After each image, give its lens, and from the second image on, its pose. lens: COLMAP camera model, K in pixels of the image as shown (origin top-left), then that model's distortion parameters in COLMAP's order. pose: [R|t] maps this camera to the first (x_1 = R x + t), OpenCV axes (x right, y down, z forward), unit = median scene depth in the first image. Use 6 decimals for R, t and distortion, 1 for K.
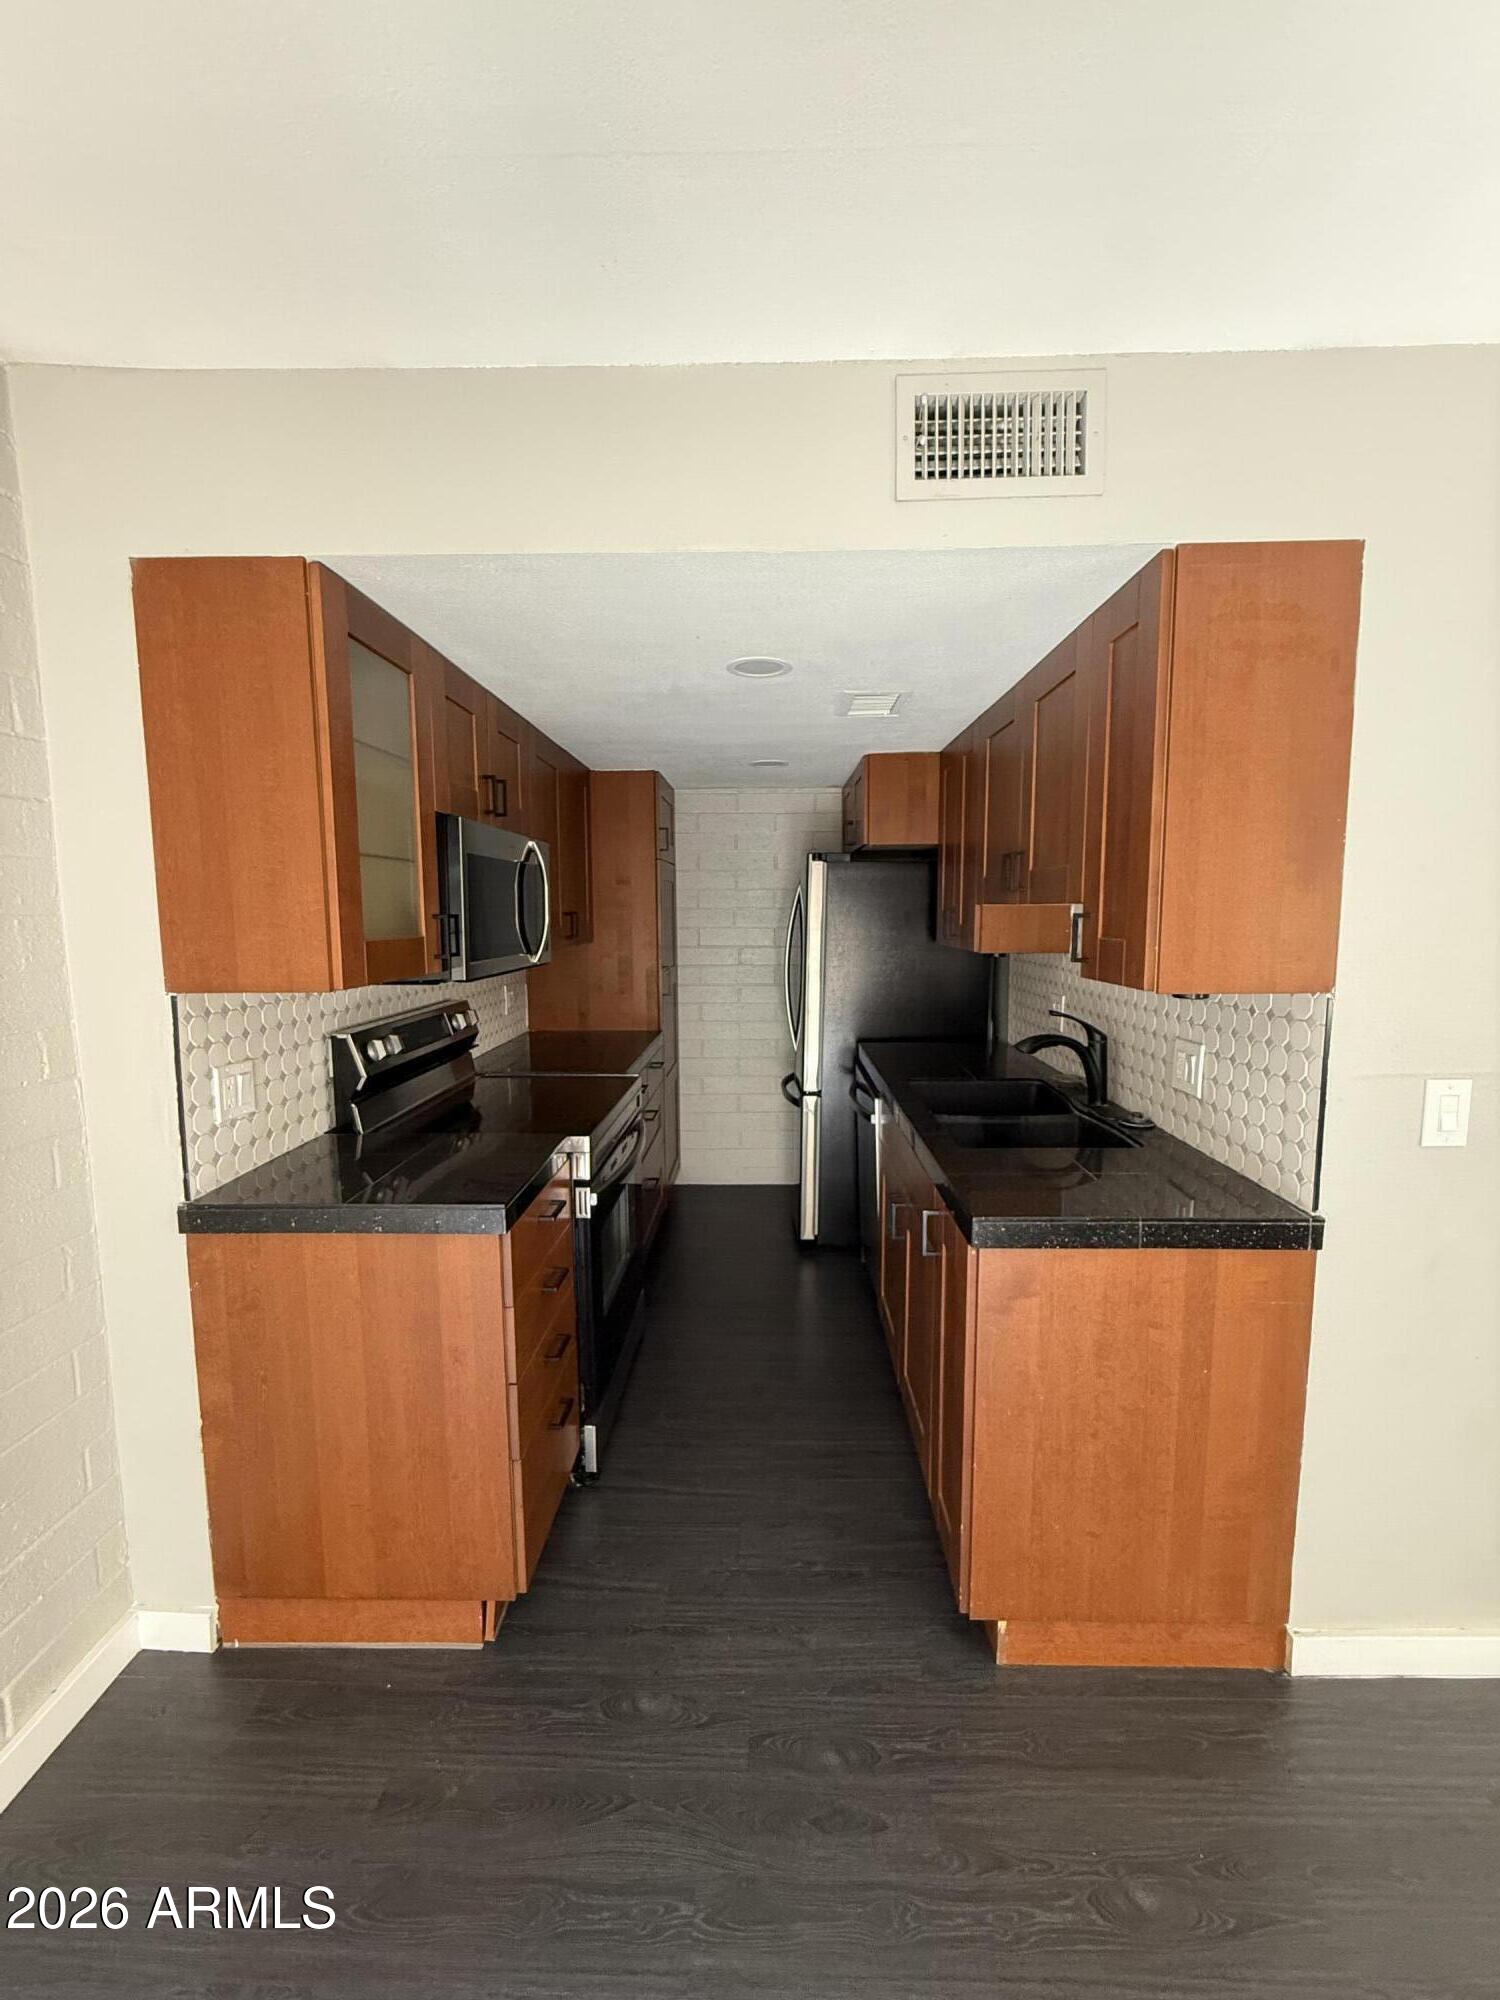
lens RADIAL K [[800.3, 0, 752.4], [0, 800.3, 994.5], [0, 0, 1]] dist [0.000057, 0.000421]
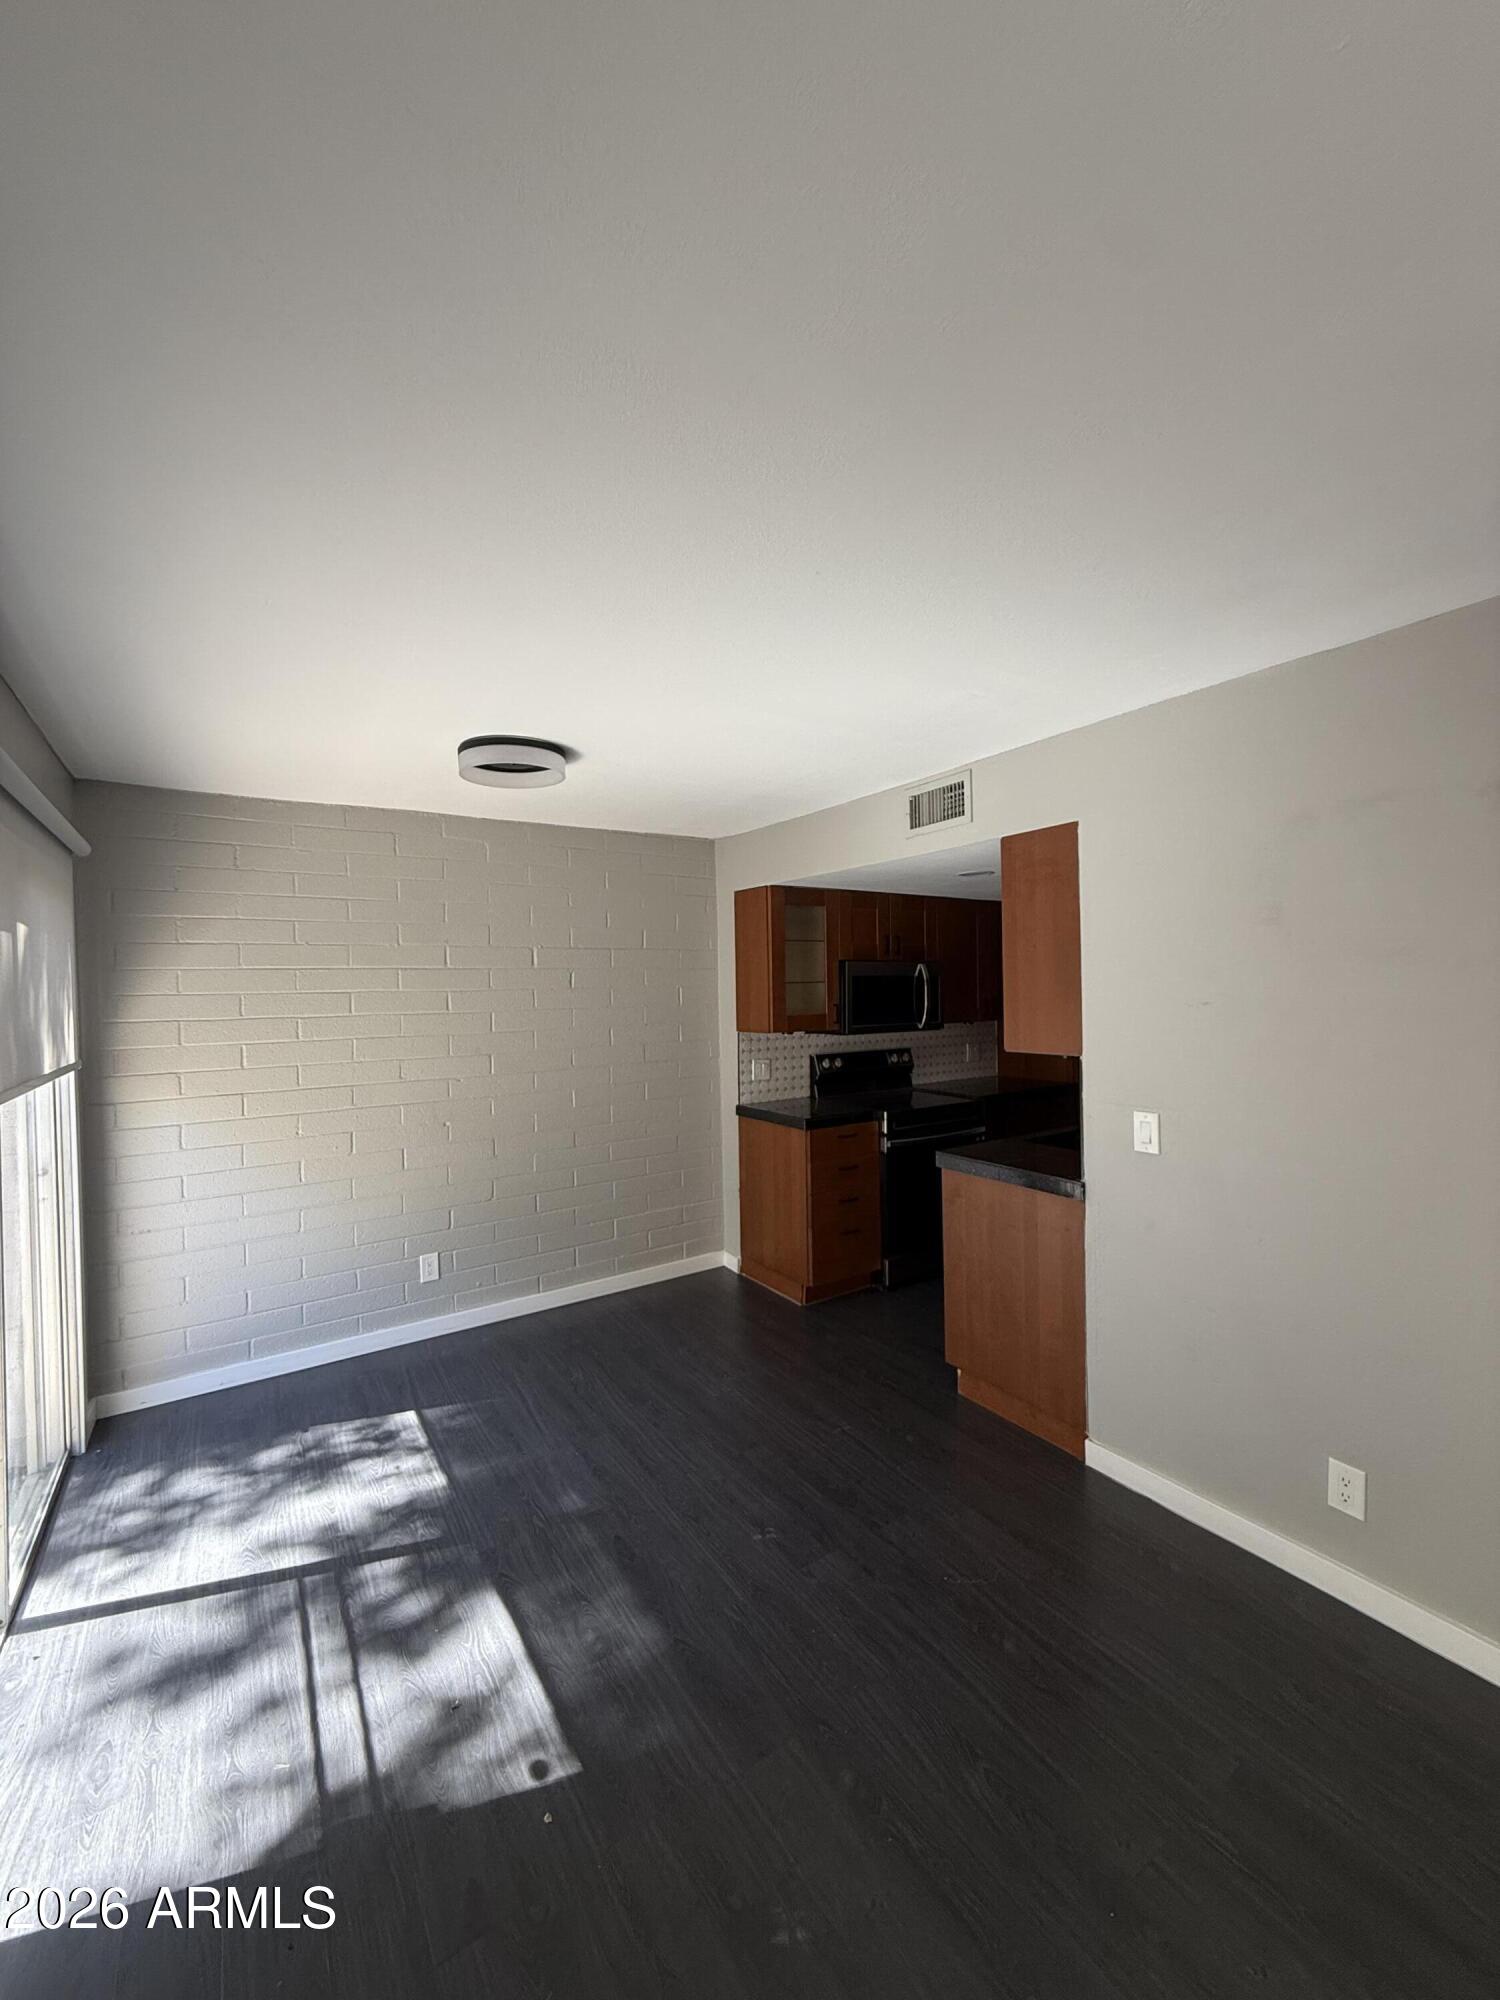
lens RADIAL K [[800.3, 0, 752.4], [0, 800.3, 994.5], [0, 0, 1]] dist [0.000057, 0.000421]
pose [[0.568847, 0.002060, -0.822441, 1.637600], [-0.071762, 0.996307, -0.047139, -0.003045], [0.819306, 0.085835, 0.566894, -0.605790]]
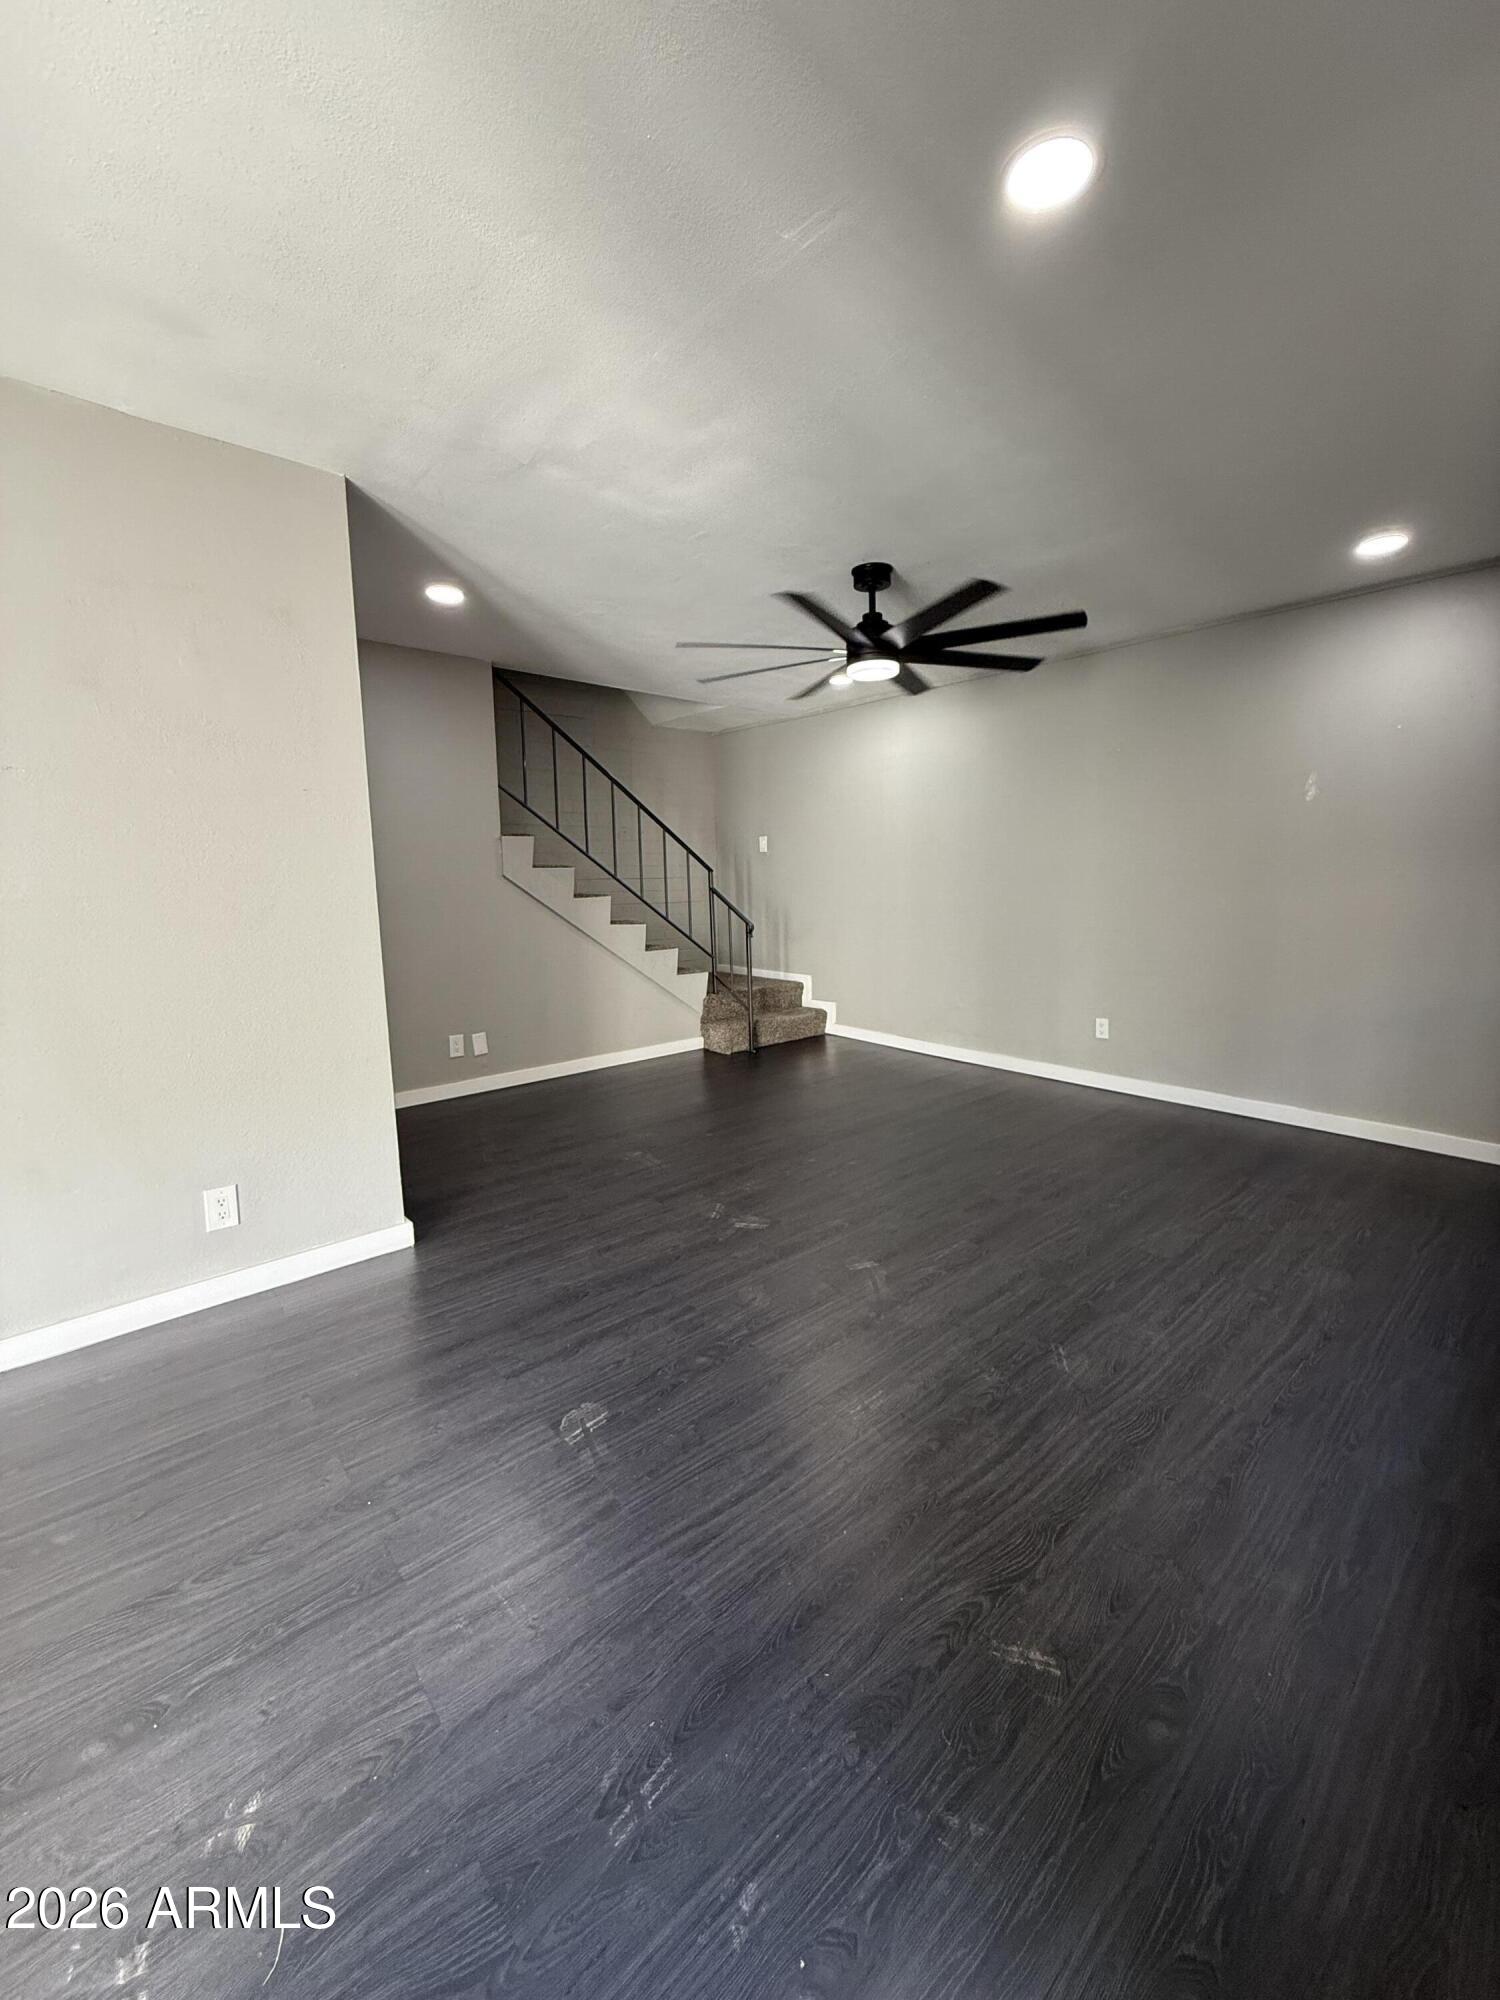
lens RADIAL K [[792.2, 0, 750.0], [0, 792.2, 1000.0], [0, 0, 1]] dist [-0.007453, 0.000086]
pose [[0.735410, -0.110401, 0.668569, 0.908996], [0.081238, 0.993887, 0.074760, 0.242458], [-0.672736, -0.000666, 0.739883, -0.782599]]
